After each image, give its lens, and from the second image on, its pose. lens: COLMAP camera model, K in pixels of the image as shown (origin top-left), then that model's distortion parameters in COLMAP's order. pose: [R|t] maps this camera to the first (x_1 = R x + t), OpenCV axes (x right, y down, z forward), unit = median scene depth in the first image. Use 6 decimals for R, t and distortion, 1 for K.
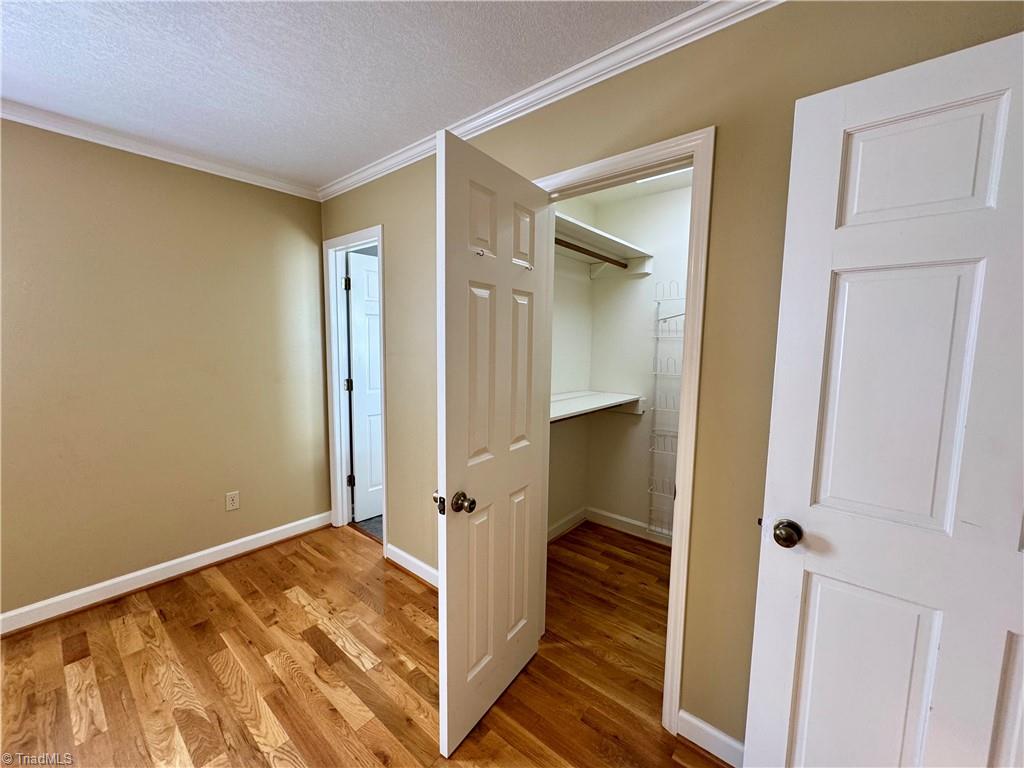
lens RADIAL K [[407.7, 0, 517.0], [0, 407.7, 382.7], [0, 0, 1]] dist [-0.001509, 0.000284]
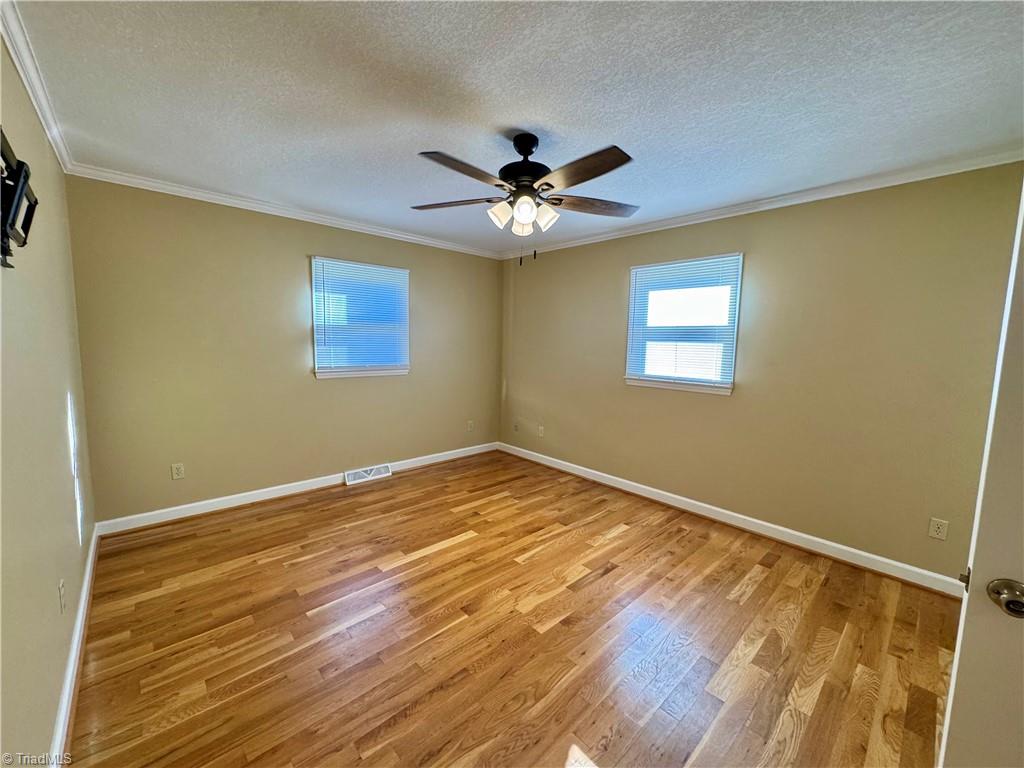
lens RADIAL K [[407.7, 0, 510.6], [0, 407.7, 382.4], [0, 0, 1]] dist [-0.001509, 0.000284]
pose [[-0.131446, 0.085210, -0.987654, 0.421492], [-0.126594, 0.986699, 0.101976, -0.006670], [0.983207, 0.138435, -0.118911, 0.176214]]
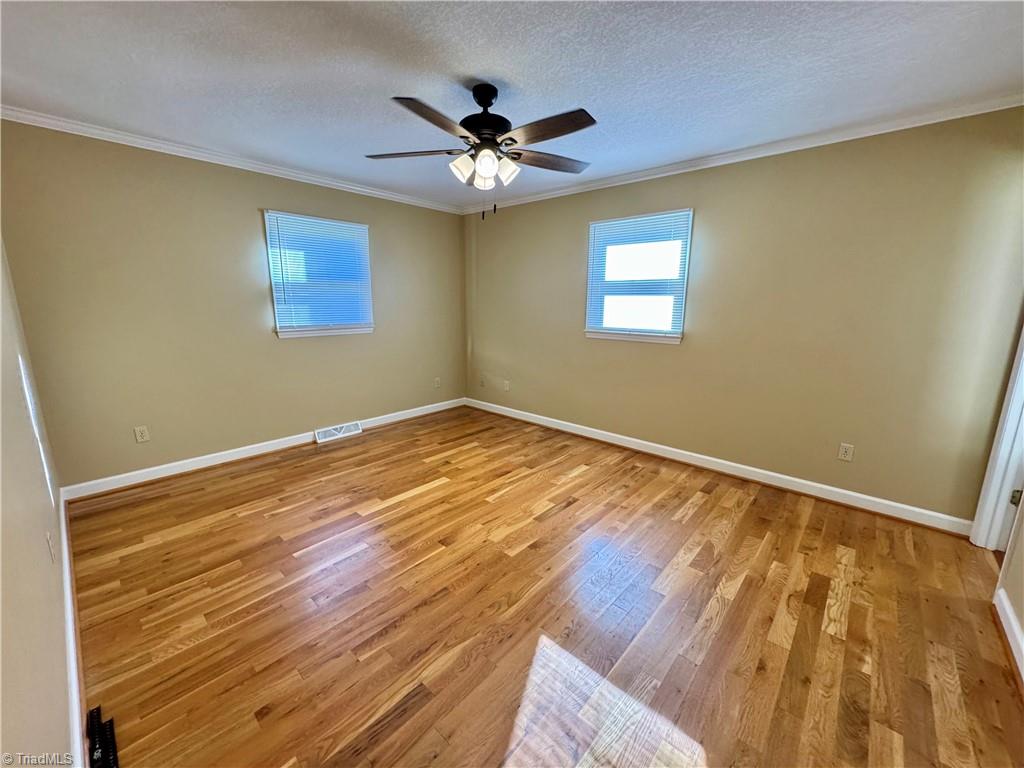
lens RADIAL K [[407.7, 0, 510.5], [0, 407.7, 382.4], [0, 0, 1]] dist [-0.001509, 0.000284]
pose [[-0.041331, 0.182822, -0.982277, 0.503131], [-0.112359, 0.976030, 0.186387, 0.014358], [0.992808, 0.118071, -0.019798, 0.178573]]
